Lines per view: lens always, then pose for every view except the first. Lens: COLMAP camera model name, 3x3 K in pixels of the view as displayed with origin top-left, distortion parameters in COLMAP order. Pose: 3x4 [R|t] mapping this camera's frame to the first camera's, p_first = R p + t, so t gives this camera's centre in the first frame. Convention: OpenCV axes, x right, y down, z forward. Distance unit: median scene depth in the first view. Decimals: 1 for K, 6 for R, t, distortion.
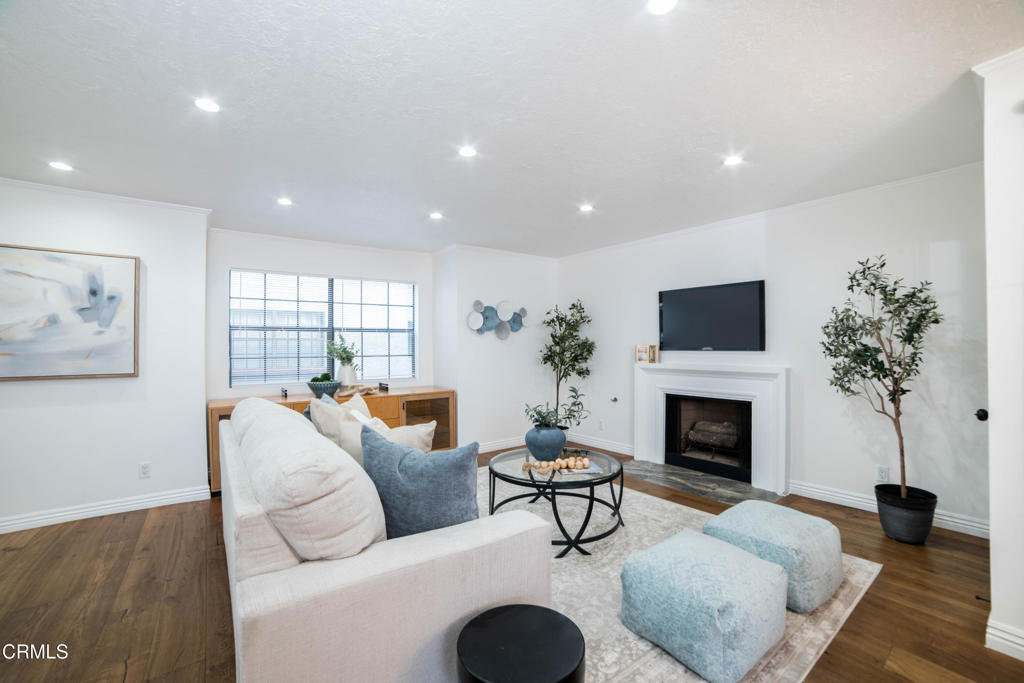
lens RADIAL K [[423.7, 0, 513.1], [0, 423.7, 349.0], [0, 0, 1]] dist [-0.104344, 0.037791]
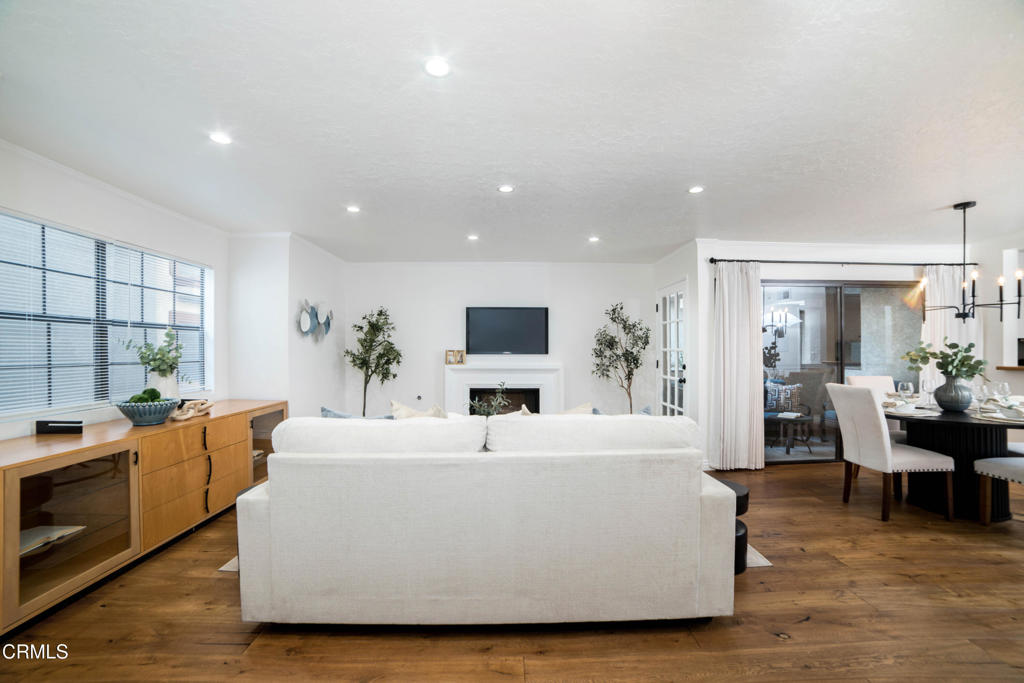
lens RADIAL K [[423.7, 0, 513.1], [0, 423.7, 349.0], [0, 0, 1]] dist [-0.104344, 0.037791]
pose [[0.592223, 0.006961, 0.805744, -0.611168], [0.000479, 0.999959, -0.008990, 0.000174], [-0.805774, 0.005710, 0.592196, 0.142825]]
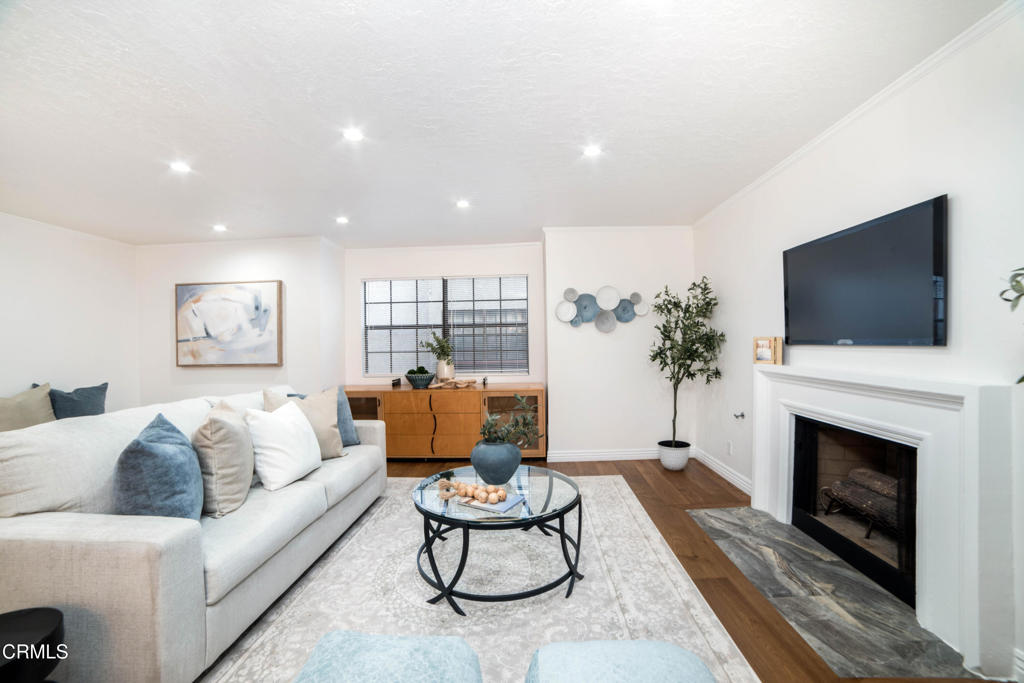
lens RADIAL K [[417.0, 0, 515.2], [0, 417.0, 352.9], [0, 0, 1]] dist [-0.100591, 0.035729]
pose [[0.785246, 0.008295, -0.619128, 0.420174], [0.008716, 0.999663, 0.024447, -0.002998], [0.619122, -0.024593, 0.784909, 0.285130]]
